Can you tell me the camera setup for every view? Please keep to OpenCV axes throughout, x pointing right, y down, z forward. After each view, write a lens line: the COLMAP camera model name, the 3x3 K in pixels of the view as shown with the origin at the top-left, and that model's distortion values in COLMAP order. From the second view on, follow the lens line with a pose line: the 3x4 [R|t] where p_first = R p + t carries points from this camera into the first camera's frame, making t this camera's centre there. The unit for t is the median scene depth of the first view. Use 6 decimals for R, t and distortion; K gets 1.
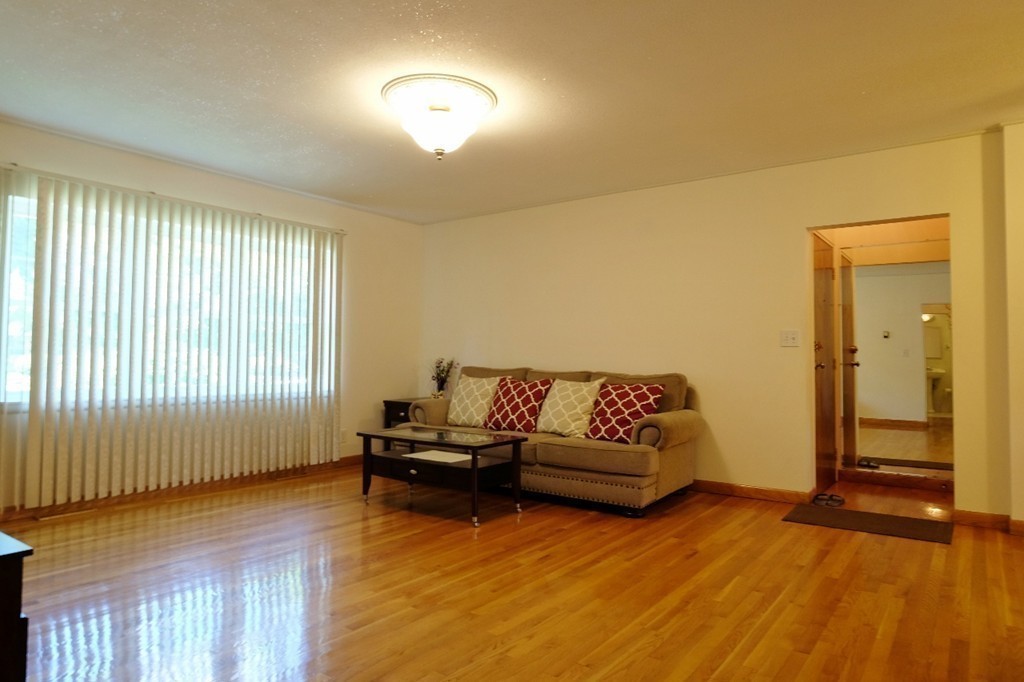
lens RADIAL K [[635.9, 0, 514.9], [0, 635.9, 334.1], [0, 0, 1]] dist [-0.003124, -0.000486]
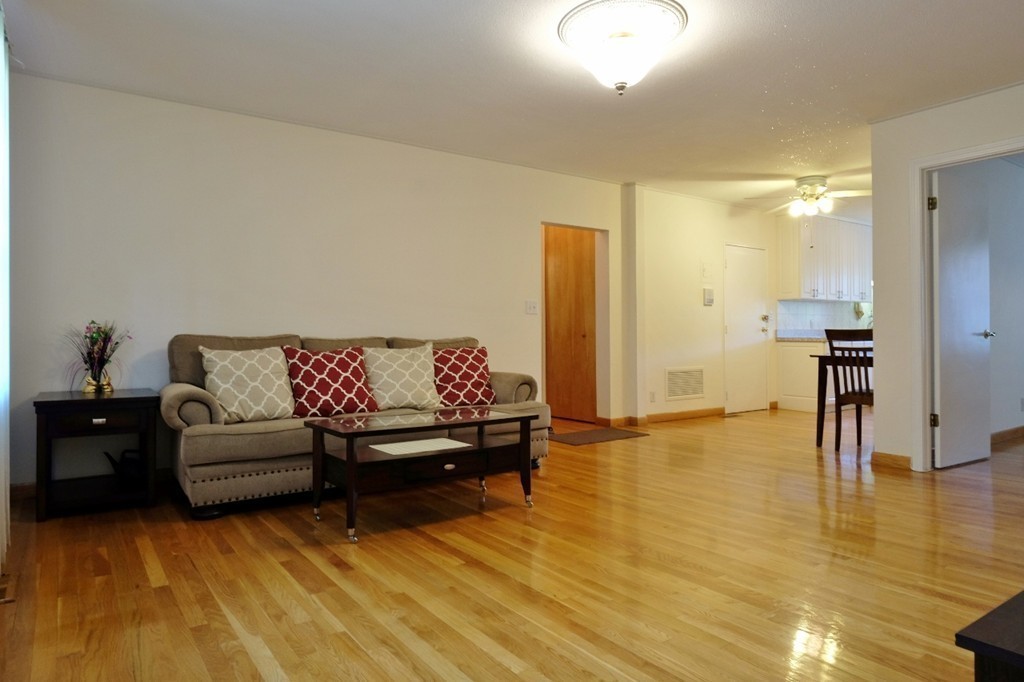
lens RADIAL K [[635.9, 0, 514.9], [0, 635.9, 334.1], [0, 0, 1]] dist [-0.003124, -0.000486]
pose [[0.319395, -0.015190, 0.947500, -0.720852], [-0.033807, 0.999052, 0.027412, 0.025165], [-0.947019, -0.040787, 0.318578, 0.578452]]
